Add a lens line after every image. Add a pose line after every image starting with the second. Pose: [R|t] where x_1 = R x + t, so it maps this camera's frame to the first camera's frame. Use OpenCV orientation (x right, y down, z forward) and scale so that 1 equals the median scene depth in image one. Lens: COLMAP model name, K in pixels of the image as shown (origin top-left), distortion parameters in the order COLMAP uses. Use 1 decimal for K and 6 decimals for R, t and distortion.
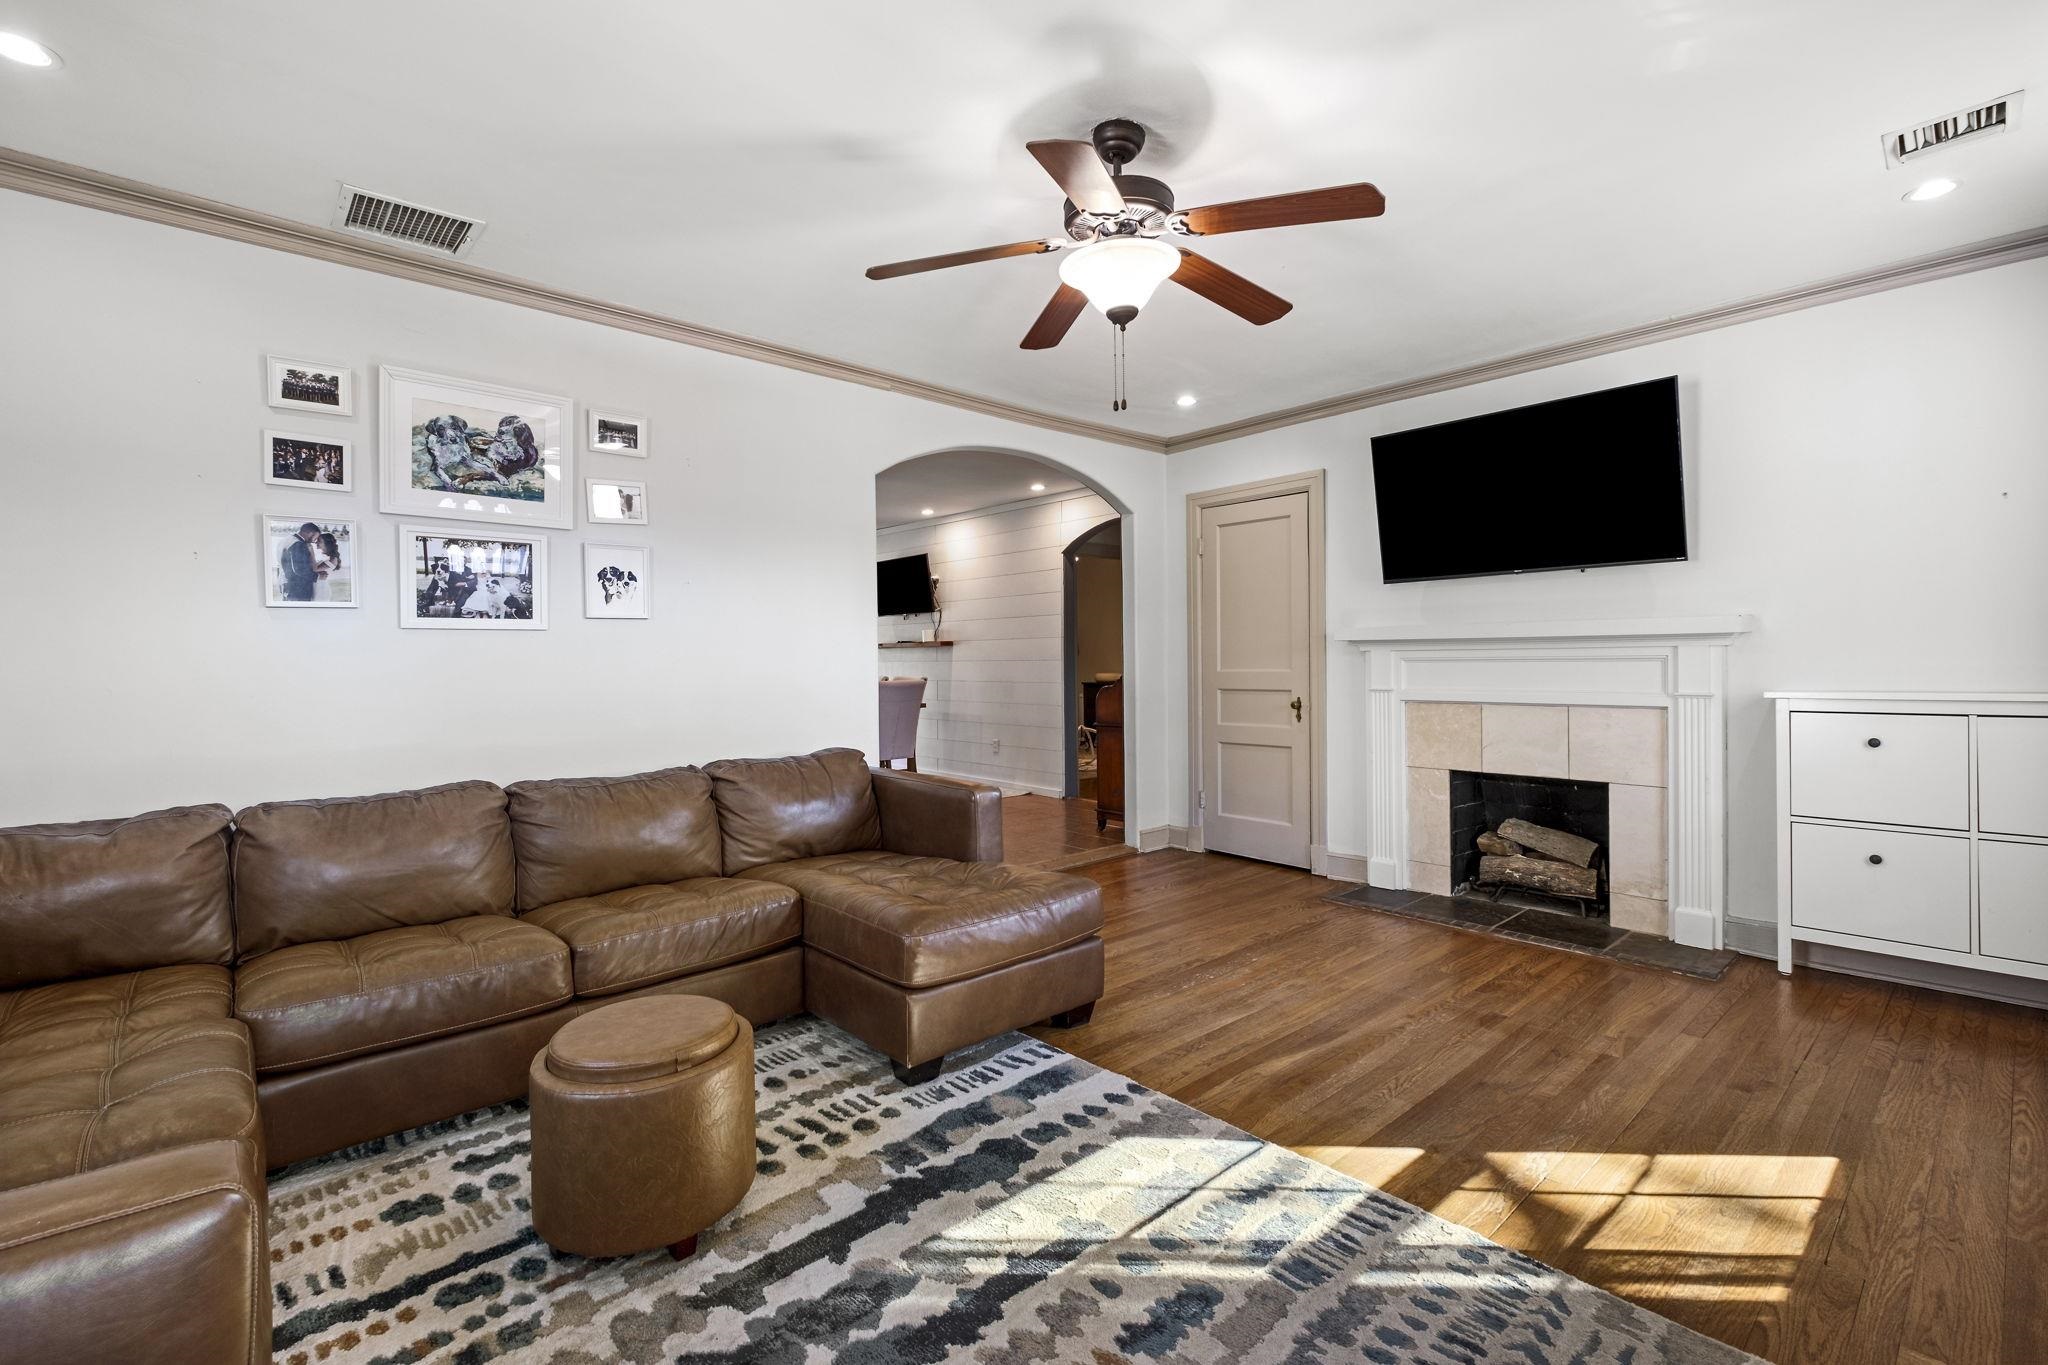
lens RADIAL K [[917.7, 0, 1027.3], [0, 917.7, 656.5], [0, 0, 1]] dist [0.000846, -0.000262]
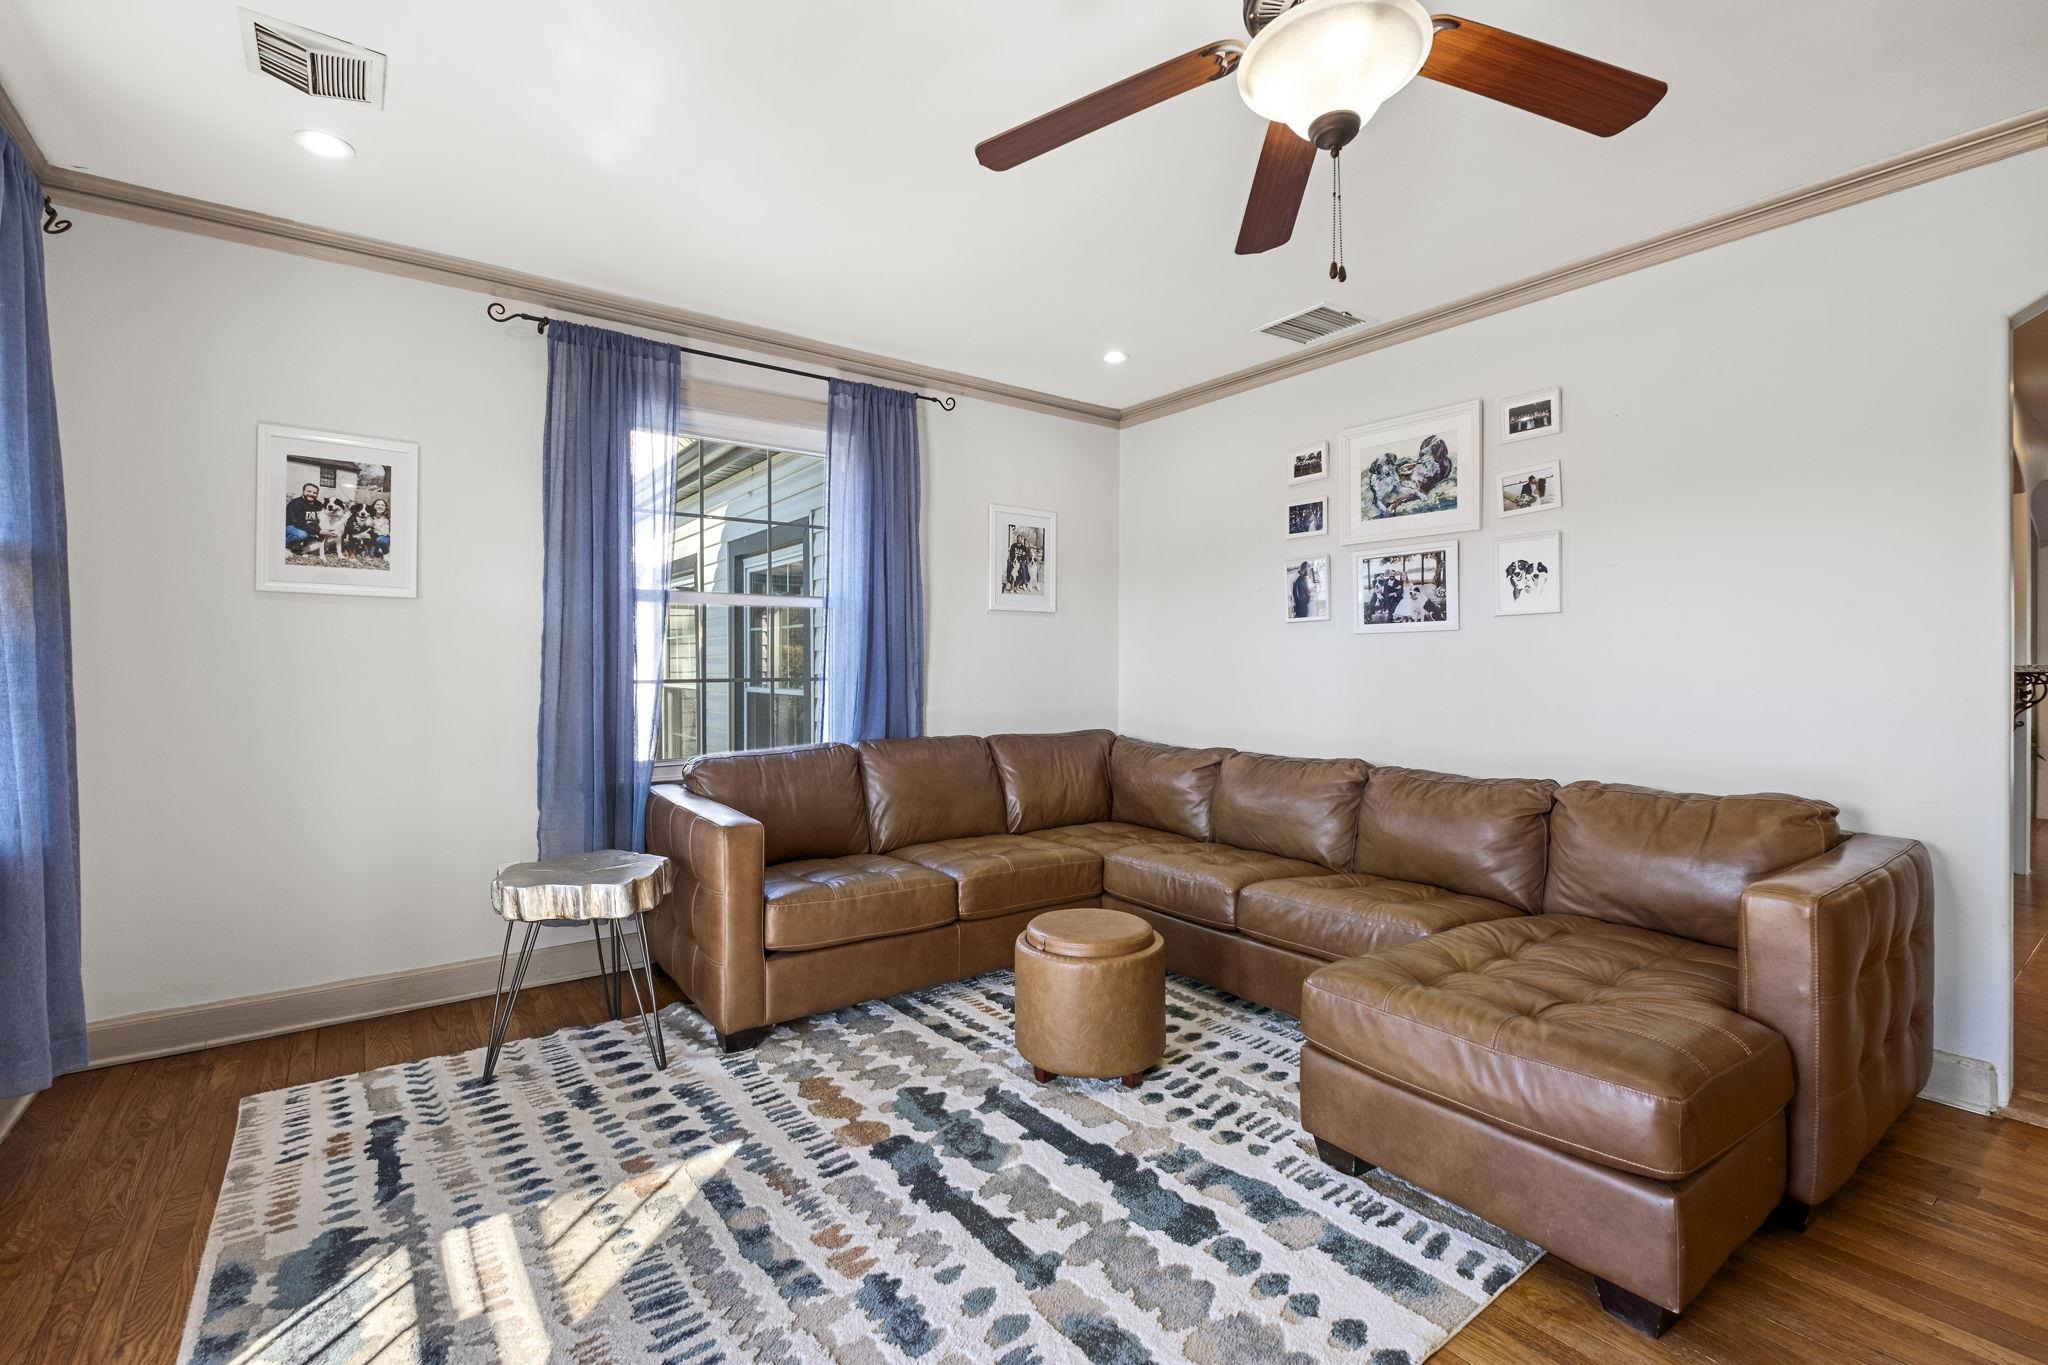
lens RADIAL K [[917.7, 0, 1027.3], [0, 917.7, 656.5], [0, 0, 1]] dist [0.000846, -0.000262]
pose [[-0.108675, -0.003307, -0.994072, 0.659422], [0.004007, 0.999985, -0.003765, 0.003711], [0.994069, -0.004392, -0.108660, 0.723673]]
